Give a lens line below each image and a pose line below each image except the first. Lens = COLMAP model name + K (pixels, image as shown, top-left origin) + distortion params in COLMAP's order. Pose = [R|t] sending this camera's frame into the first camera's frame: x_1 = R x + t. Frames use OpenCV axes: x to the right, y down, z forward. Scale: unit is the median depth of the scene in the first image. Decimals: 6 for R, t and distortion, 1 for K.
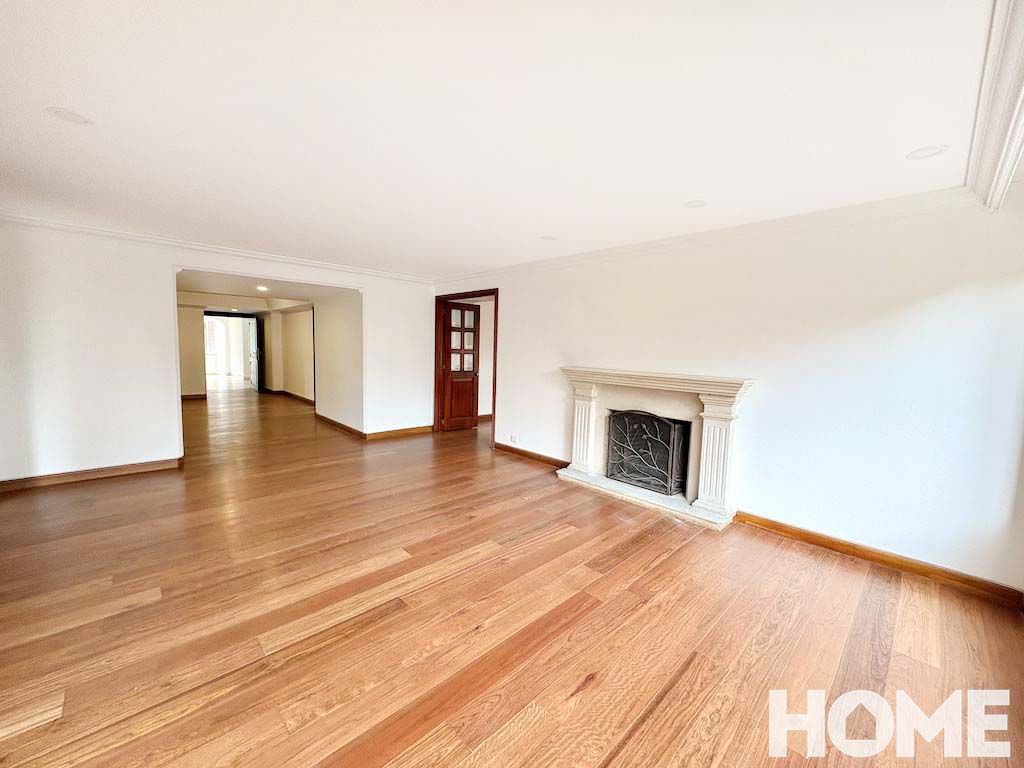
lens RADIAL K [[405.9, 0, 511.3], [0, 405.9, 384.3], [0, 0, 1]] dist [0.000238, 0.000200]
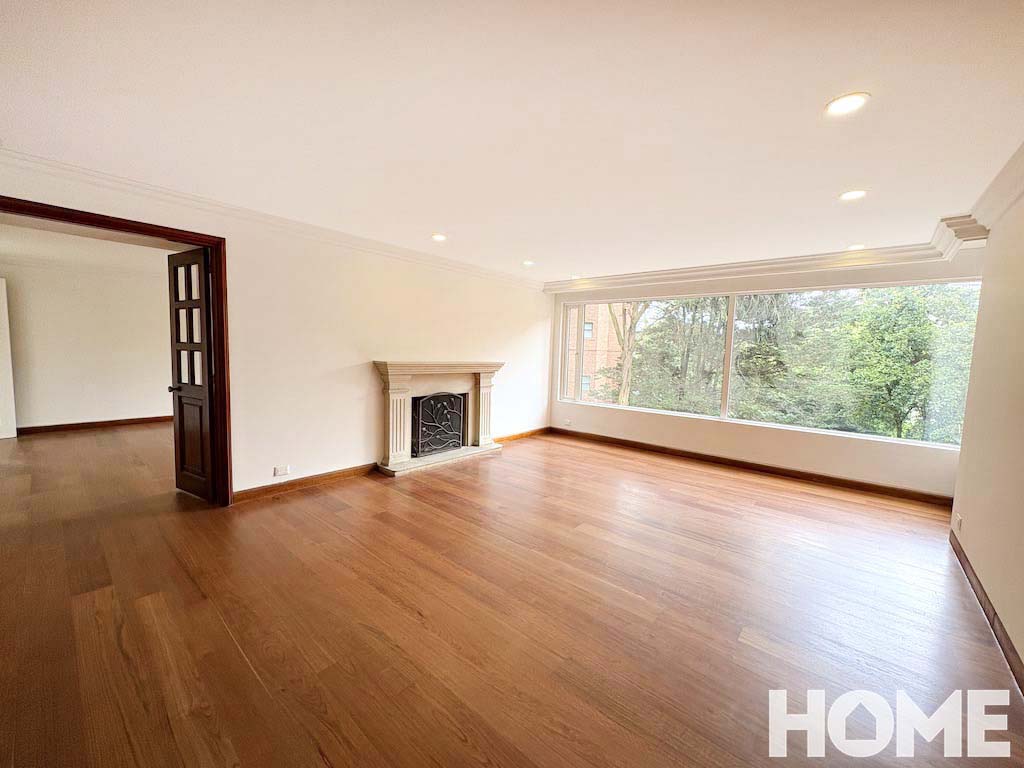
lens RADIAL K [[405.9, 0, 511.1], [0, 405.9, 385.7], [0, 0, 1]] dist [0.000238, 0.000200]
pose [[-0.094608, -0.116944, 0.988622, -0.965811], [0.056972, 0.990813, 0.122656, -0.100365], [-0.993883, 0.067928, -0.087077, 0.910224]]
